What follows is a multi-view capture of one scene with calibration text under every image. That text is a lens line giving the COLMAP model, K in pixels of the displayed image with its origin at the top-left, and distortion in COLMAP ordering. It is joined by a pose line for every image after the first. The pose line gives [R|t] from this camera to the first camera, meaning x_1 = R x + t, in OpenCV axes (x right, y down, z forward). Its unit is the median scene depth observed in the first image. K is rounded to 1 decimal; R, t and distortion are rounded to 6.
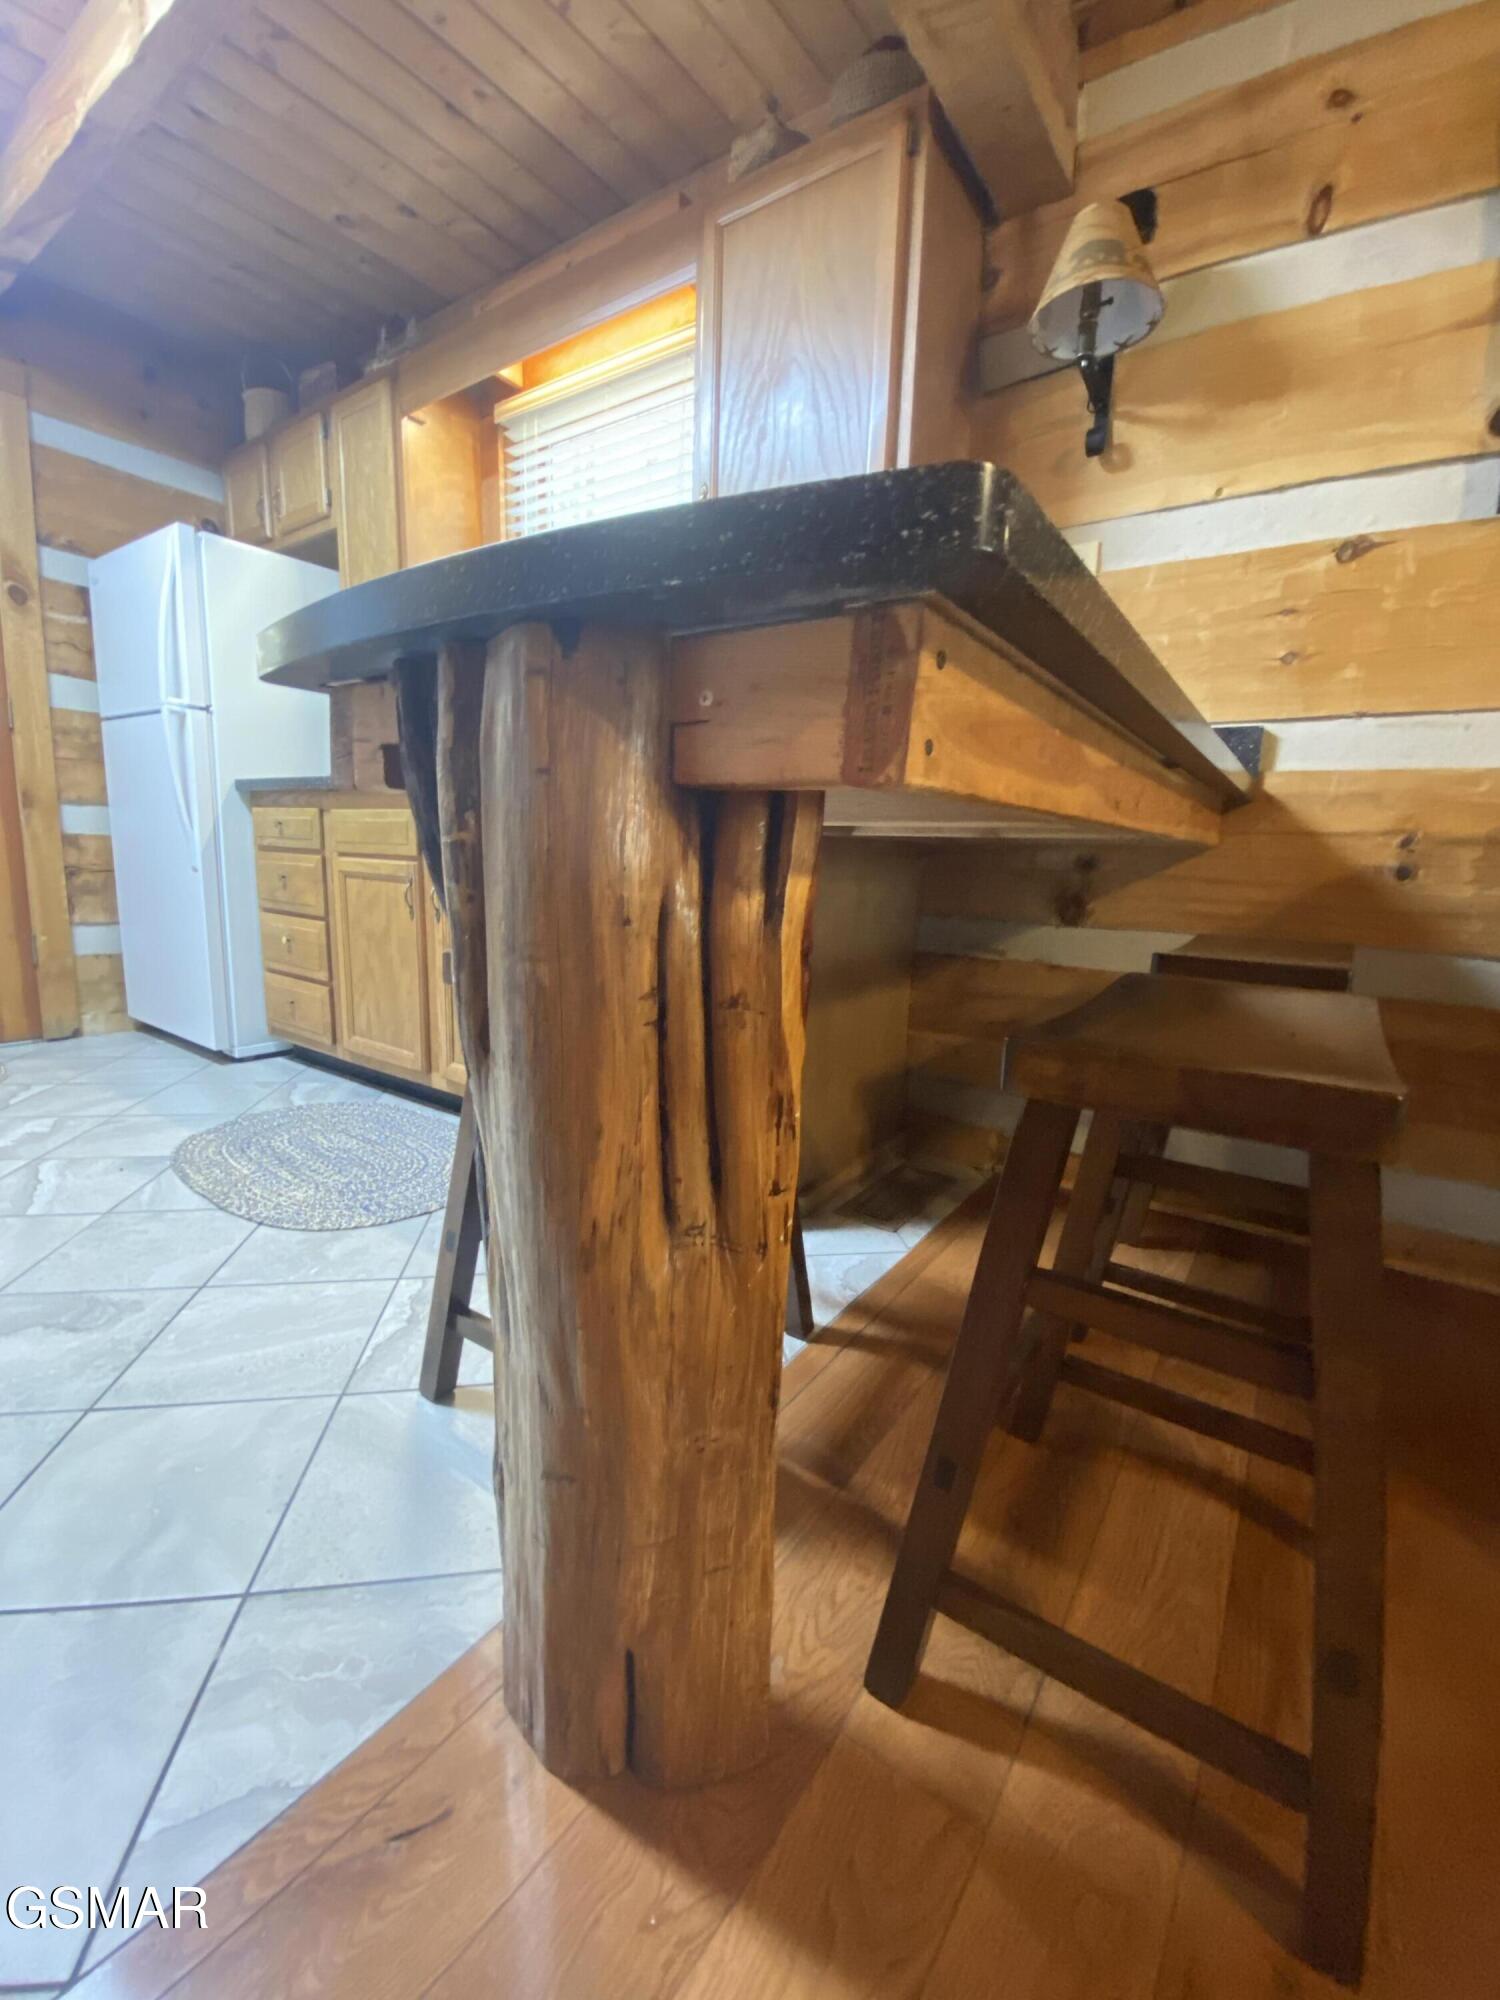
lens RADIAL K [[801.8, 0, 750.0], [0, 801.8, 1000.0], [0, 0, 1]] dist [0.017540, -0.019860]
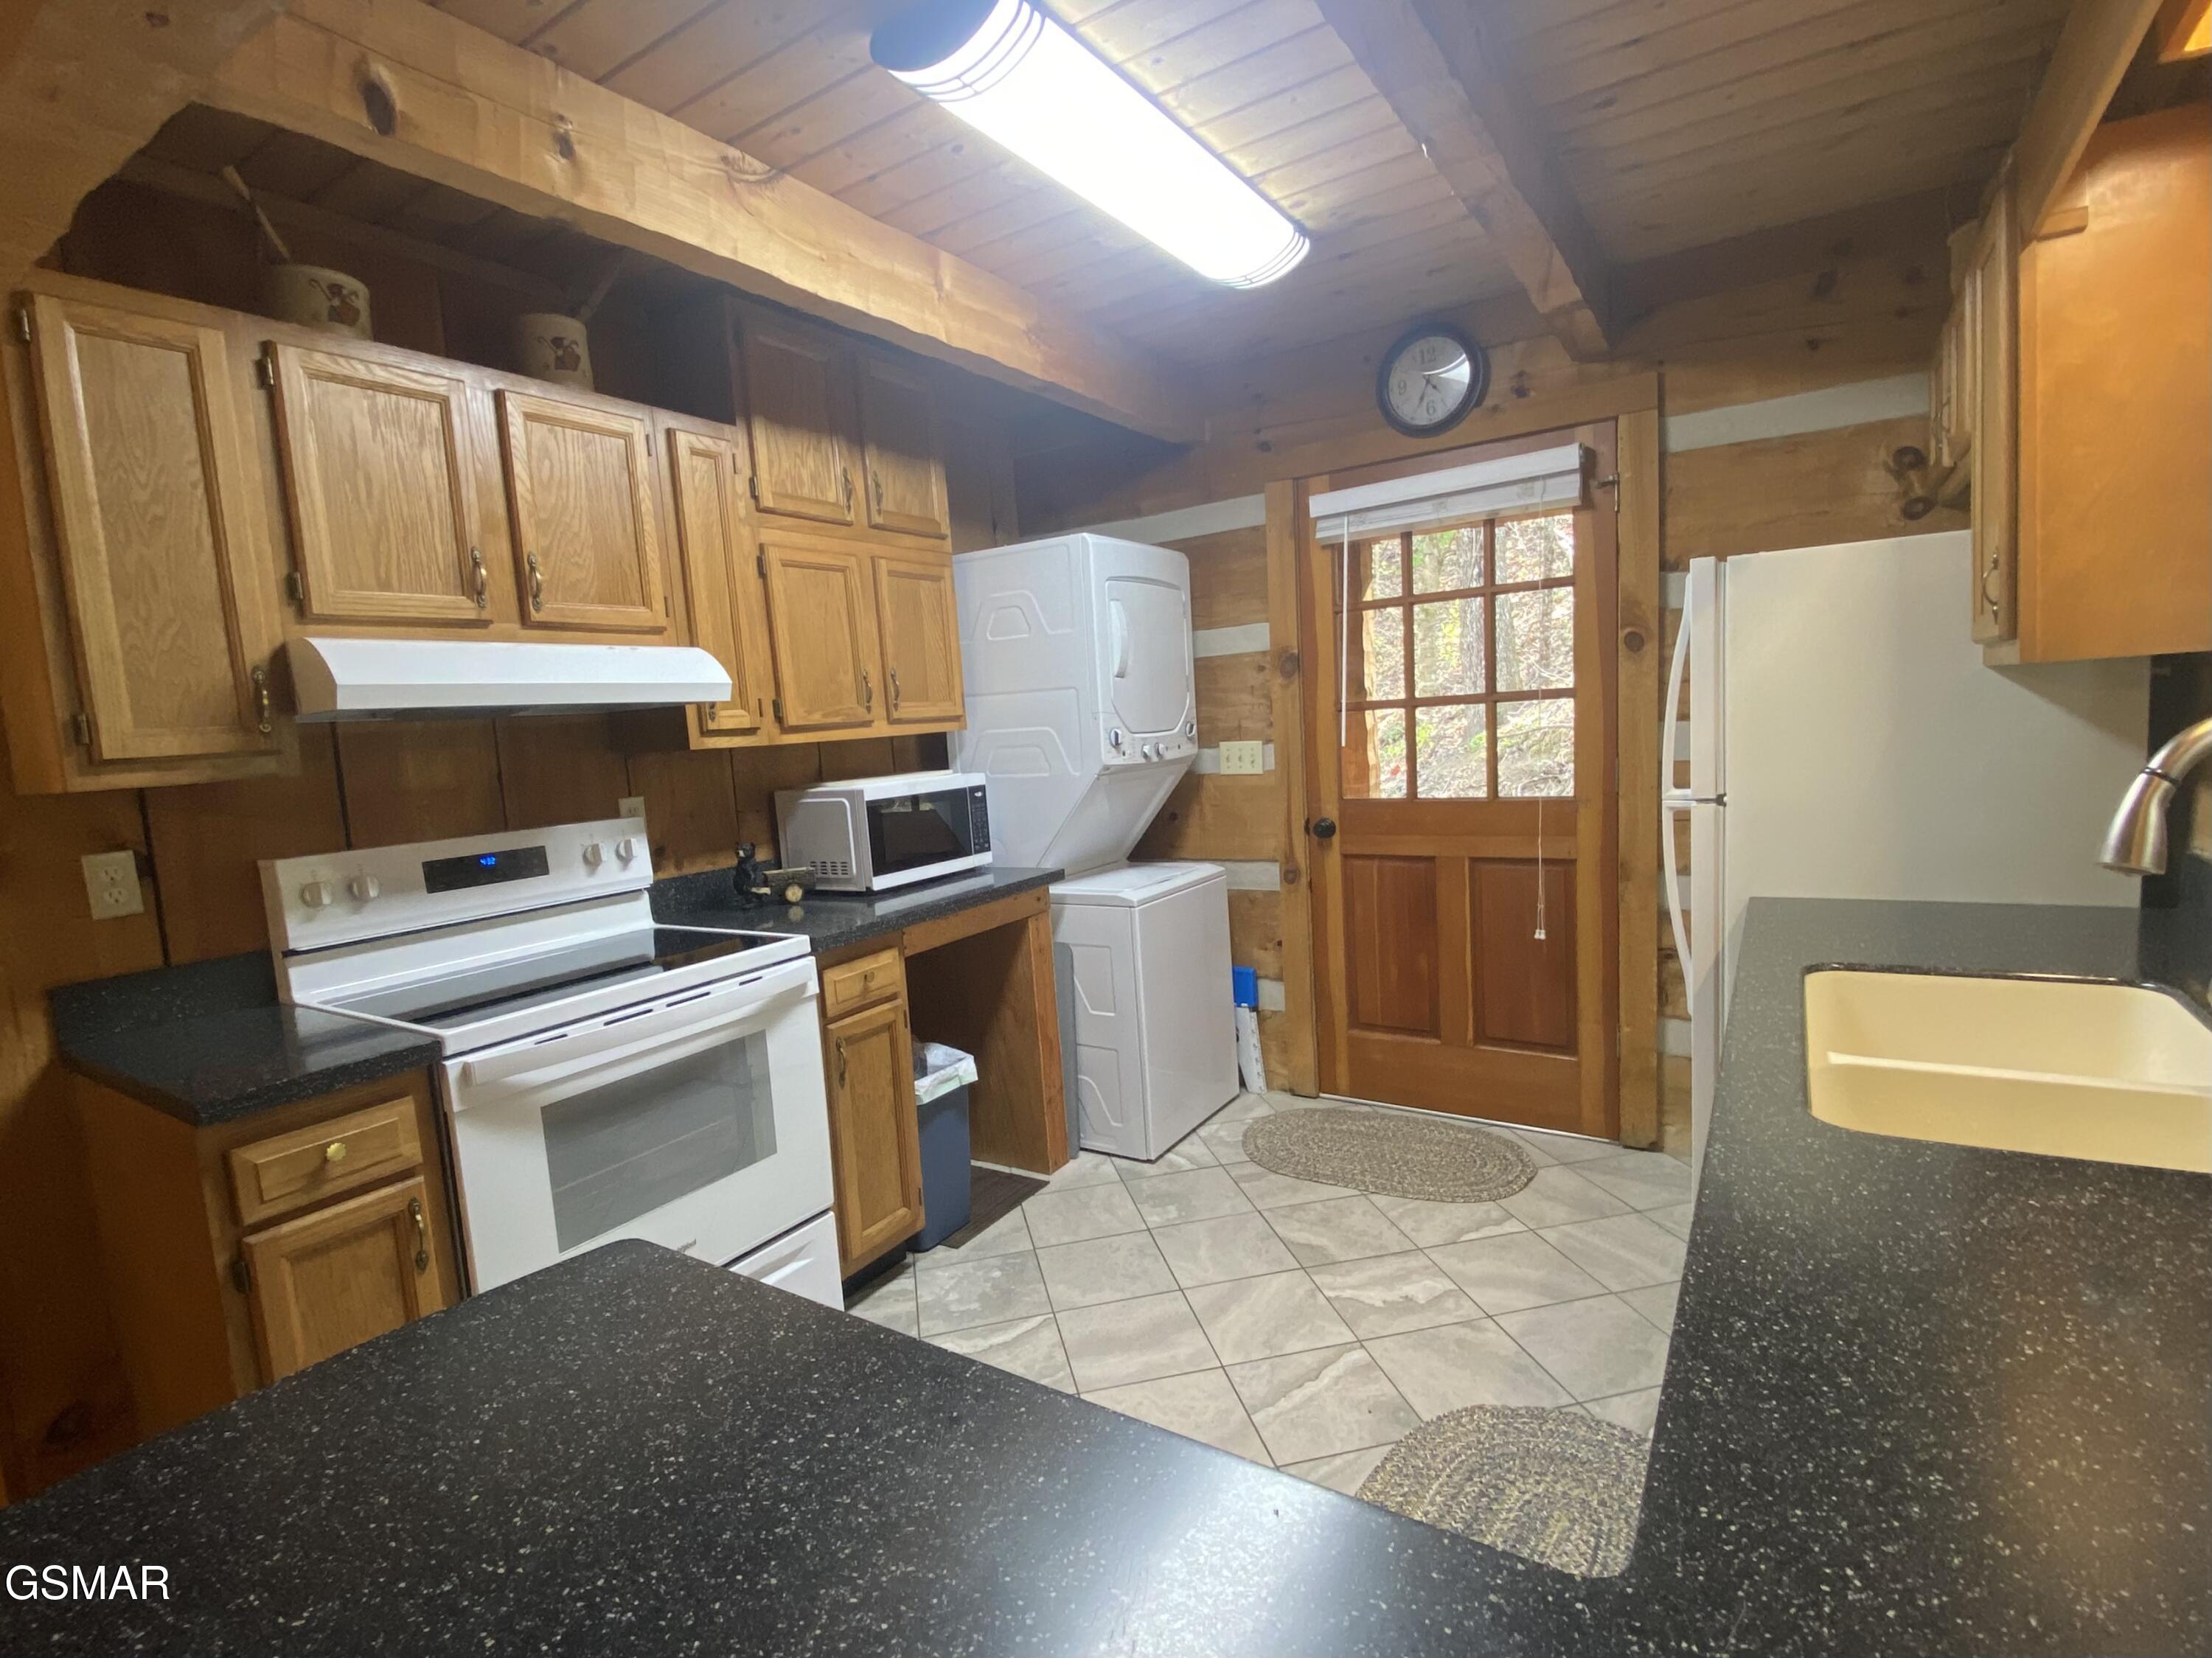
lens RADIAL K [[1034.6, 0, 1106.0], [0, 1034.6, 829.0], [0, 0, 1]] dist [-0.002471, -0.037491]
pose [[0.013255, 0.070396, -0.997431, 0.198236], [-0.117199, 0.990752, 0.068367, -0.328023], [0.993020, 0.115992, 0.021383, 0.450639]]
